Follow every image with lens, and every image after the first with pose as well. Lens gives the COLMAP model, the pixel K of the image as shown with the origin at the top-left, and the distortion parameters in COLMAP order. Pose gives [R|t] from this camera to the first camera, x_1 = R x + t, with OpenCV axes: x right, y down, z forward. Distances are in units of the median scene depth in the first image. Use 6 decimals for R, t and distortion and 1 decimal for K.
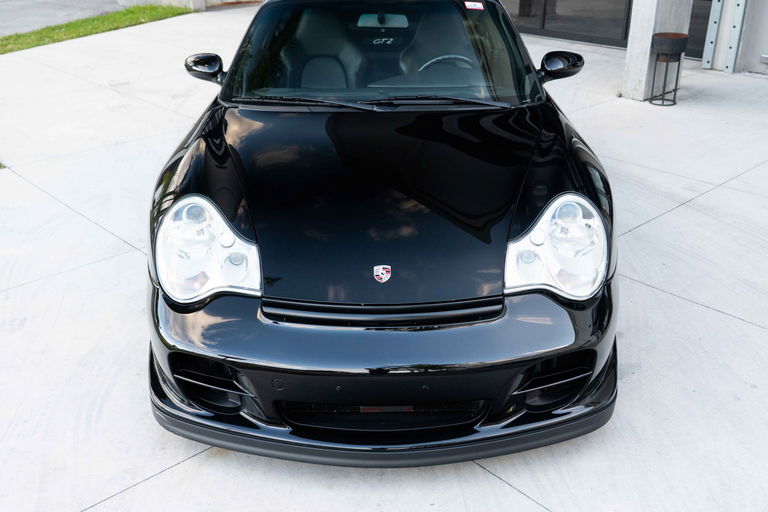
lens RADIAL K [[791.7, 0, 384.0], [0, 791.7, 256.0], [0, 0, 1]] dist [-0.001172, 0.002369]
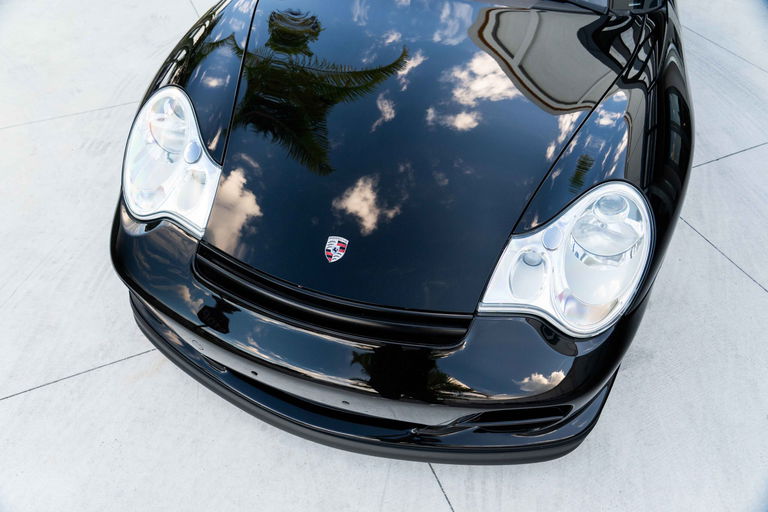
lens RADIAL K [[526.6, 0, 384.0], [0, 526.6, 256.0], [0, 0, 1]] dist [-0.006397, -0.002709]
pose [[0.948492, 0.252734, -0.191021, 0.106940], [-0.162308, 0.905489, 0.392104, -0.136201], [0.272066, -0.340903, 0.899870, 0.374251]]
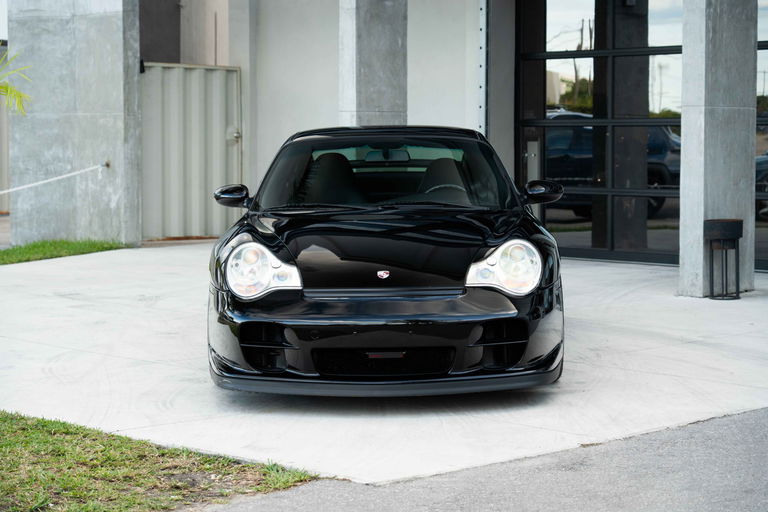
lens RADIAL K [[1860.1, 0, 384.0], [0, 1860.1, 256.0], [0, 0, 1]] dist [-0.123160, -0.528734]
pose [[0.999872, -0.005752, -0.014932, 0.036623], [0.000040, 0.934051, -0.357139, 0.882361], [0.016002, 0.357092, 0.933932, -1.623745]]
